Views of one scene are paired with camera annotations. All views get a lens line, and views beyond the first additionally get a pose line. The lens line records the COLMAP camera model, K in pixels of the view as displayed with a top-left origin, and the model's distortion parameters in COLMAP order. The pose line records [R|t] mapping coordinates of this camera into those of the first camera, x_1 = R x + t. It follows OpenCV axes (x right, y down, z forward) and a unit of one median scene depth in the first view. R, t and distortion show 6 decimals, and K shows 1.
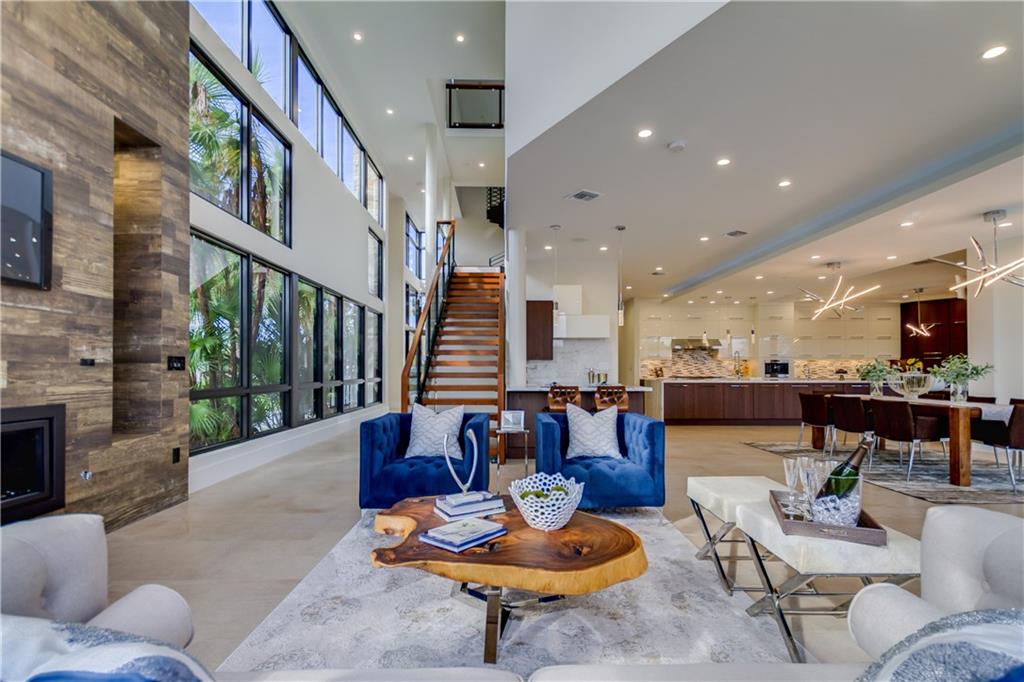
lens RADIAL K [[488.2, 0, 511.0], [0, 488.2, 368.1], [0, 0, 1]] dist [0.012602, -0.000845]
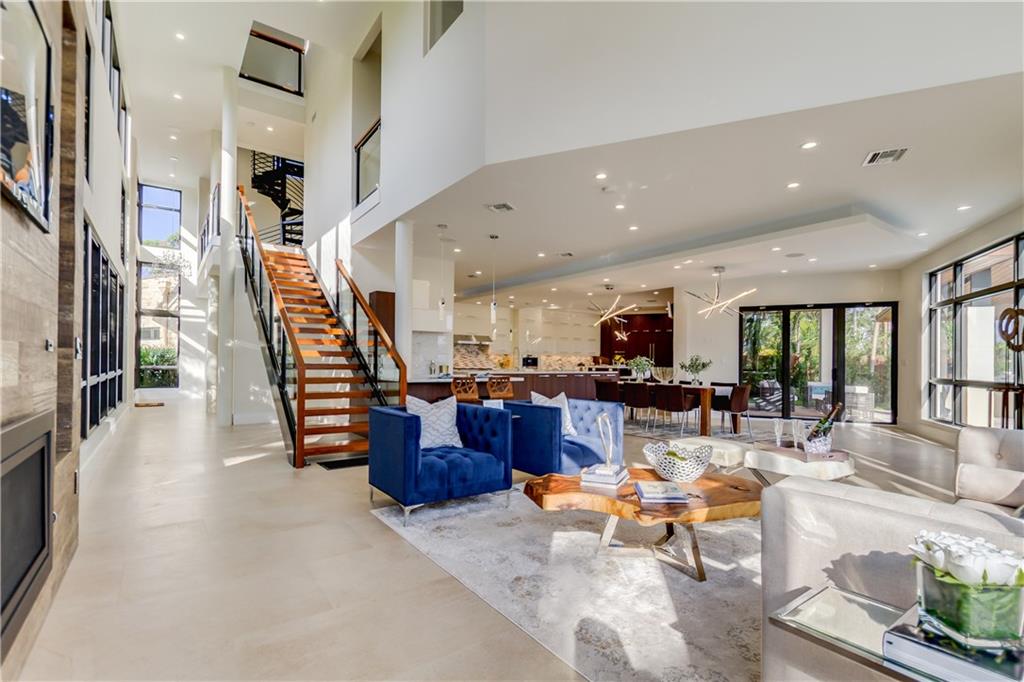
lens RADIAL K [[488.2, 0, 494.6], [0, 488.2, 361.1], [0, 0, 1]] dist [0.012602, -0.000845]
pose [[0.828767, 0.010324, 0.559498, -0.309969], [-0.011719, 0.999931, -0.001091, 0.001384], [-0.559471, -0.005652, 0.828831, 0.050813]]
